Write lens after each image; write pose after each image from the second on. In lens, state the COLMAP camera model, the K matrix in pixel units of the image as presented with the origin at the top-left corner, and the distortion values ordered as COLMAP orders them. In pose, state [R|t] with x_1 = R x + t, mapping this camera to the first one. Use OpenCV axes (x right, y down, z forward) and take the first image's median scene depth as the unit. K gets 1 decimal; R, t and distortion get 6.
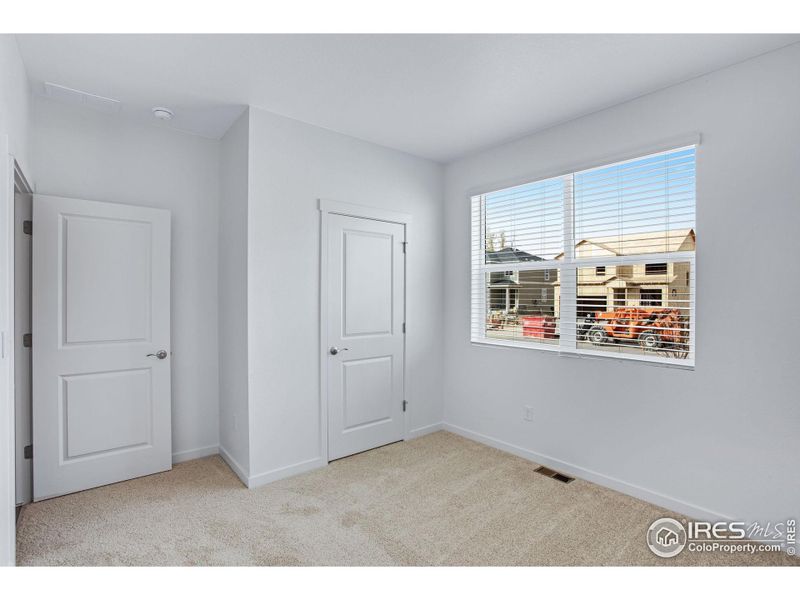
lens RADIAL K [[391.2, 0, 400.2], [0, 391.2, 299.6], [0, 0, 1]] dist [-0.026352, -0.000709]
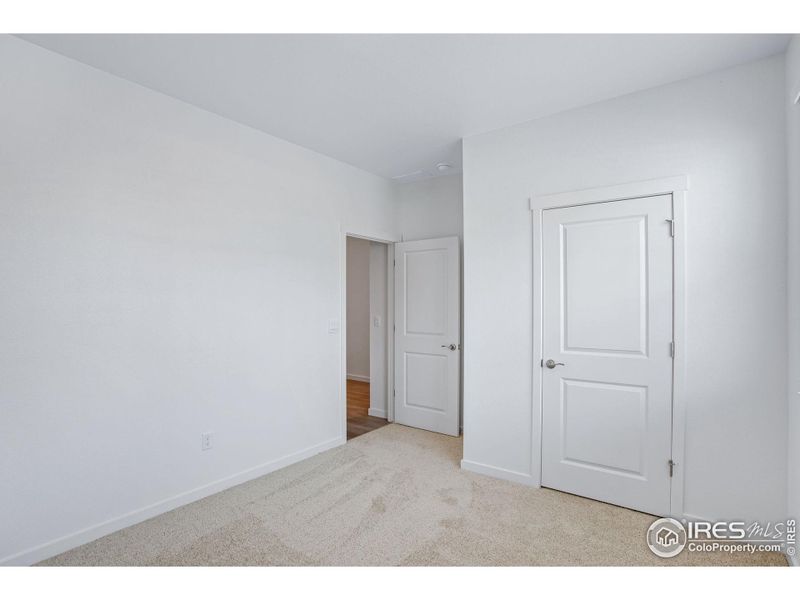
lens RADIAL K [[391.2, 0, 398.2], [0, 391.2, 307.0], [0, 0, 1]] dist [-0.026352, -0.000709]
pose [[0.269854, 0.005740, -0.962884, 0.583481], [-0.012637, 0.999917, 0.002419, 0.004356], [0.962818, 0.011515, 0.269904, 0.430905]]
